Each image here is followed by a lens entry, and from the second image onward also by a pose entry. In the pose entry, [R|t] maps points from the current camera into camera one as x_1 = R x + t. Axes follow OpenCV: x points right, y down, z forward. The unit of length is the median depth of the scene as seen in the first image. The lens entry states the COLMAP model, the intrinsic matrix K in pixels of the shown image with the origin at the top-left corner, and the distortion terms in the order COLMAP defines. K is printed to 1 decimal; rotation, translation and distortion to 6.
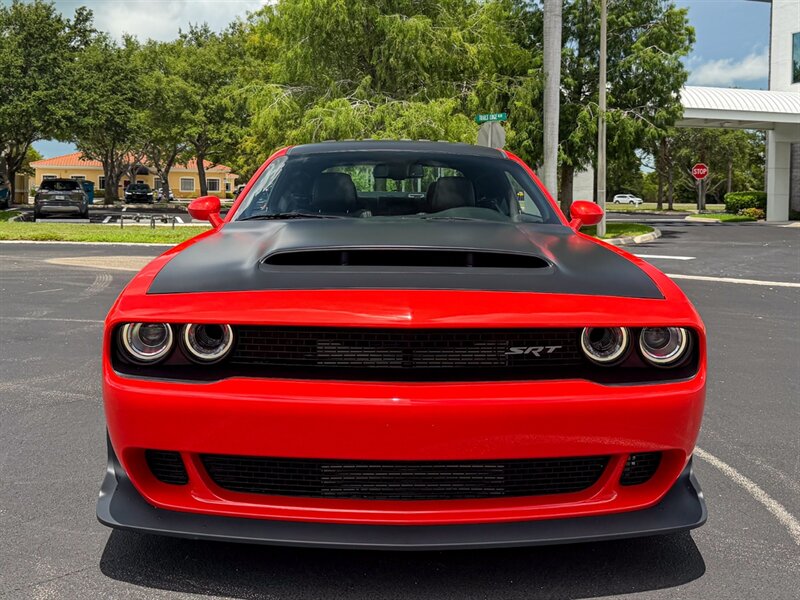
lens RADIAL K [[794.8, 0, 401.5], [0, 794.8, 228.5], [0, 0, 1]] dist [0.141726, -0.276251]
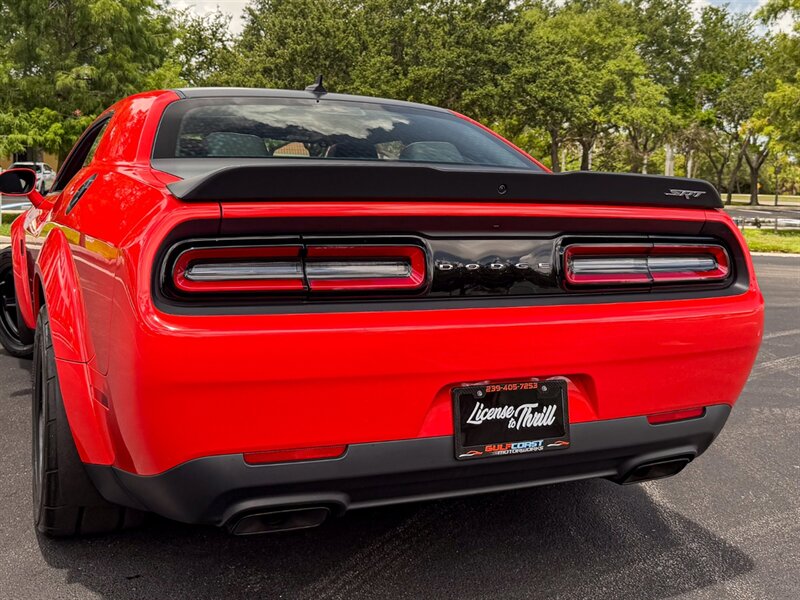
lens RADIAL K [[872.1, 0, 386.5], [0, 872.1, 230.3], [0, 0, 1]] dist [0.208336, -0.479878]
pose [[0.981728, 0.023793, -0.188794, -0.311838], [-0.021856, 0.999685, 0.012339, -0.004254], [0.189028, -0.007987, 0.981939, 0.034200]]
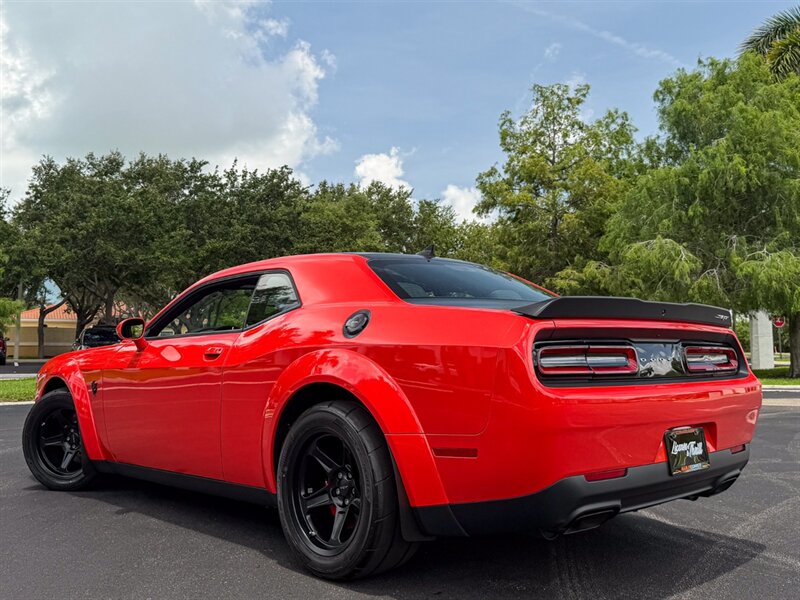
lens RADIAL K [[765.3, 0, 401.7], [0, 765.3, 252.3], [0, 0, 1]] dist [0.172963, -0.340521]
pose [[0.989501, 0.006811, 0.144368, -0.355609], [0.016364, 0.987187, -0.158729, 0.000106], [-0.143599, 0.159424, 0.976710, 0.011425]]
